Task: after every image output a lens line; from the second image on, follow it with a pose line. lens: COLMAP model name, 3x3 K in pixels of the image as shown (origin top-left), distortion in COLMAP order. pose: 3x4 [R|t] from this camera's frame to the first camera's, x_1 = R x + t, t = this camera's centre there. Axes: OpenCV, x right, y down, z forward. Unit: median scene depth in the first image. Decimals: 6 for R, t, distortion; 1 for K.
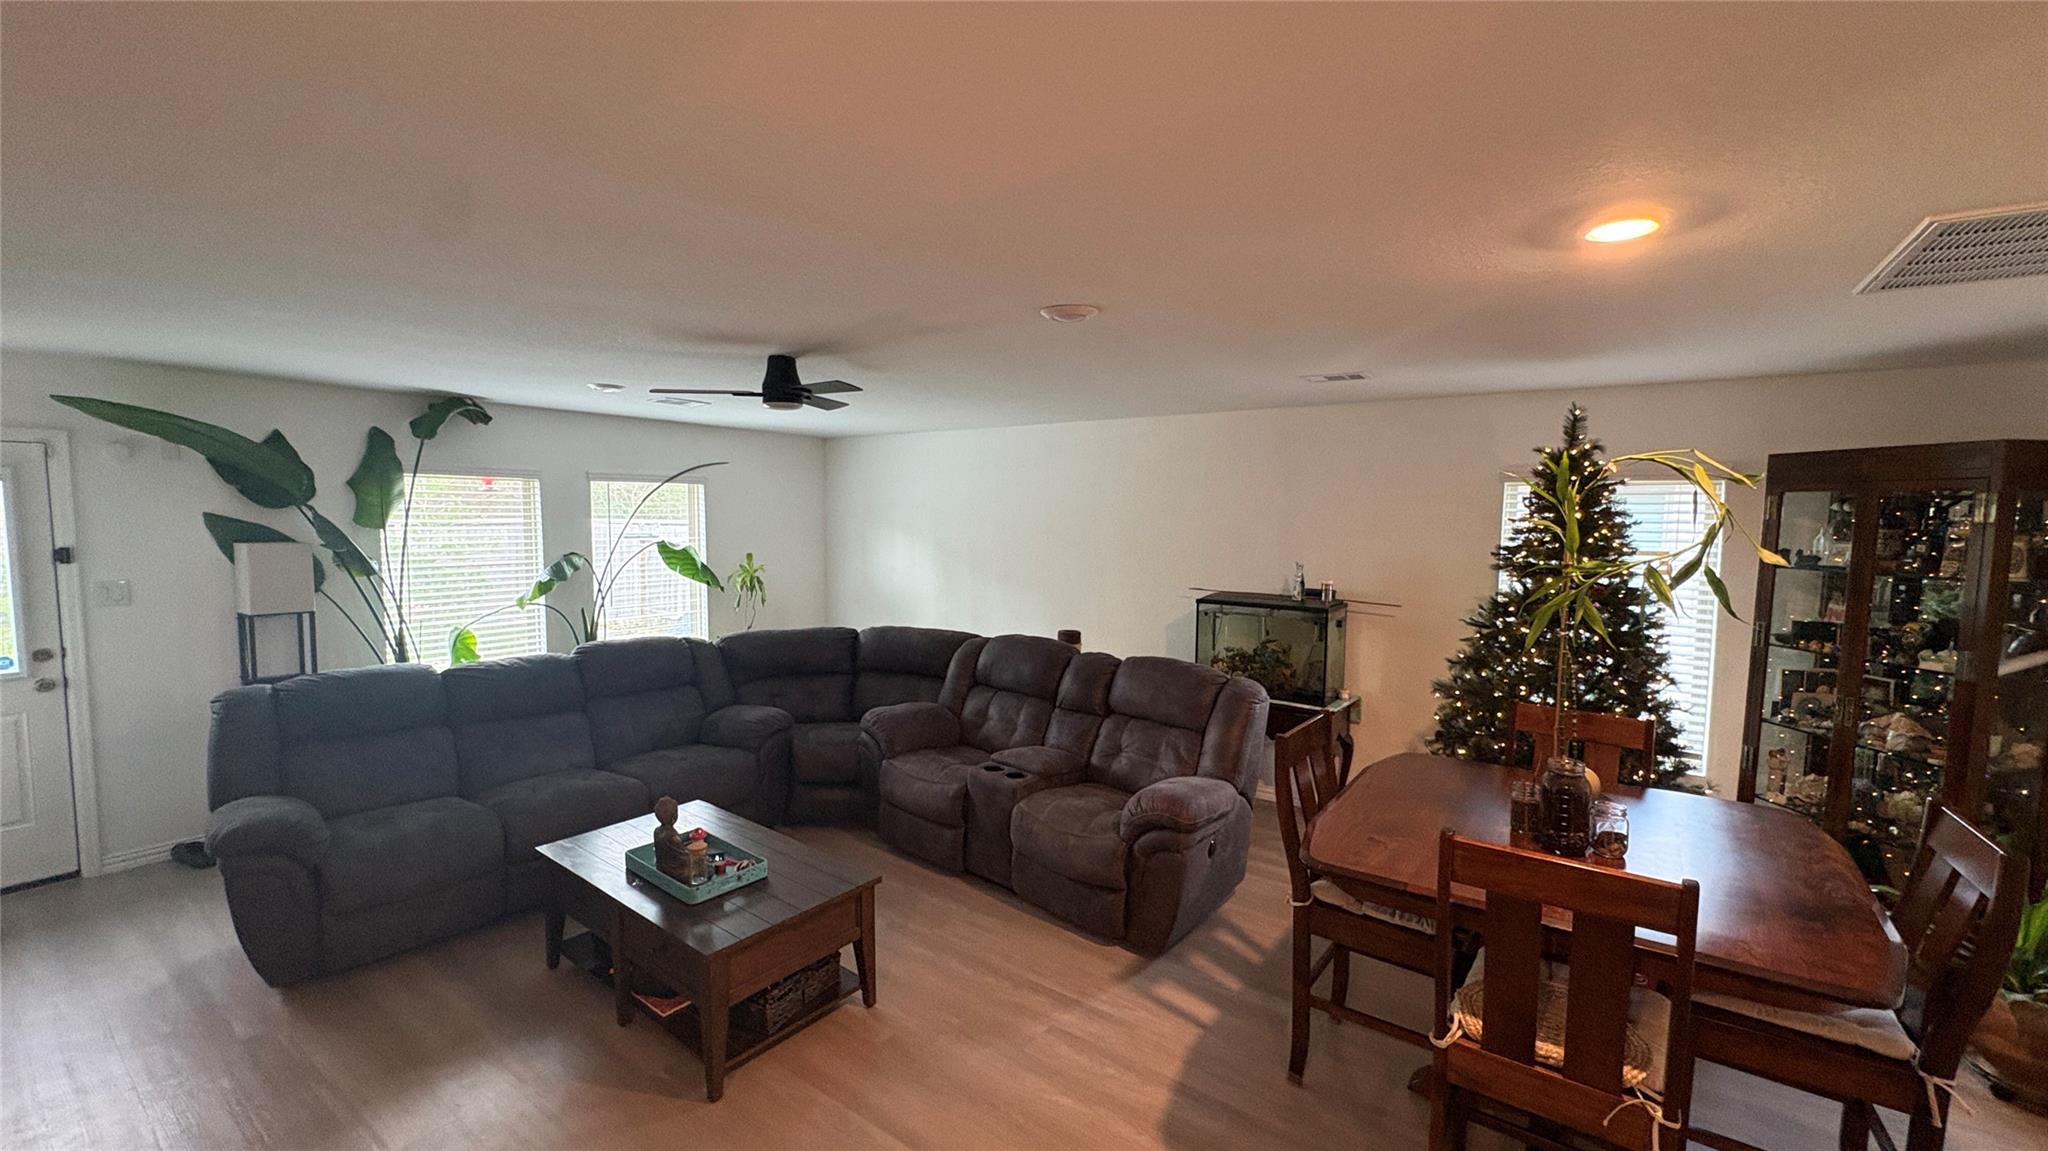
lens RADIAL K [[813.3, 0, 1024.0], [0, 813.3, 575.5], [0, 0, 1]] dist [-0.000849, -0.000312]
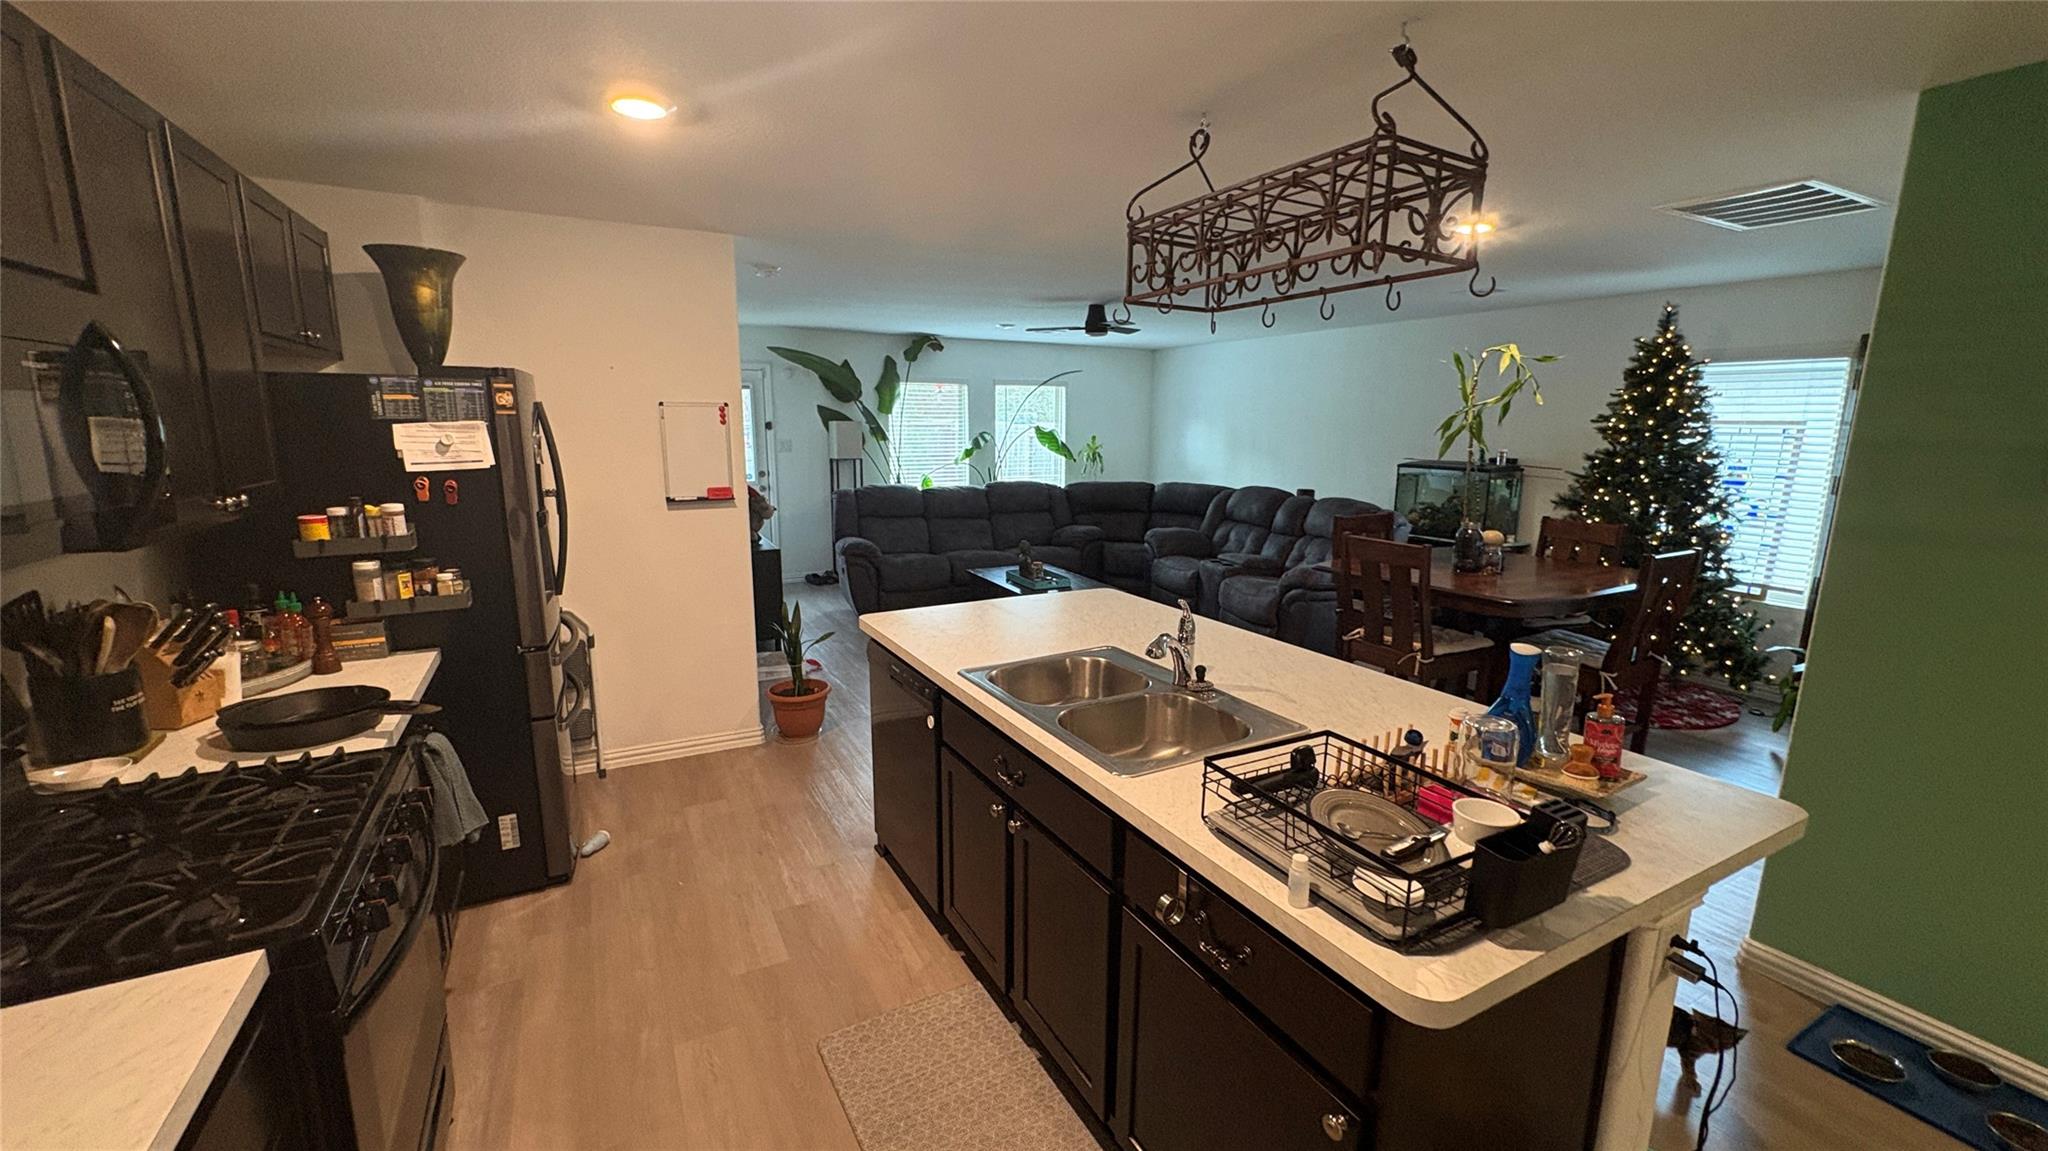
lens RADIAL K [[813.3, 0, 1024.0], [0, 813.3, 575.5], [0, 0, 1]] dist [-0.000849, -0.000312]
pose [[0.898905, 0.077307, -0.431269, 0.261663], [-0.029112, 0.992674, 0.117262, 0.074884], [0.437175, -0.092852, 0.894571, -0.489570]]
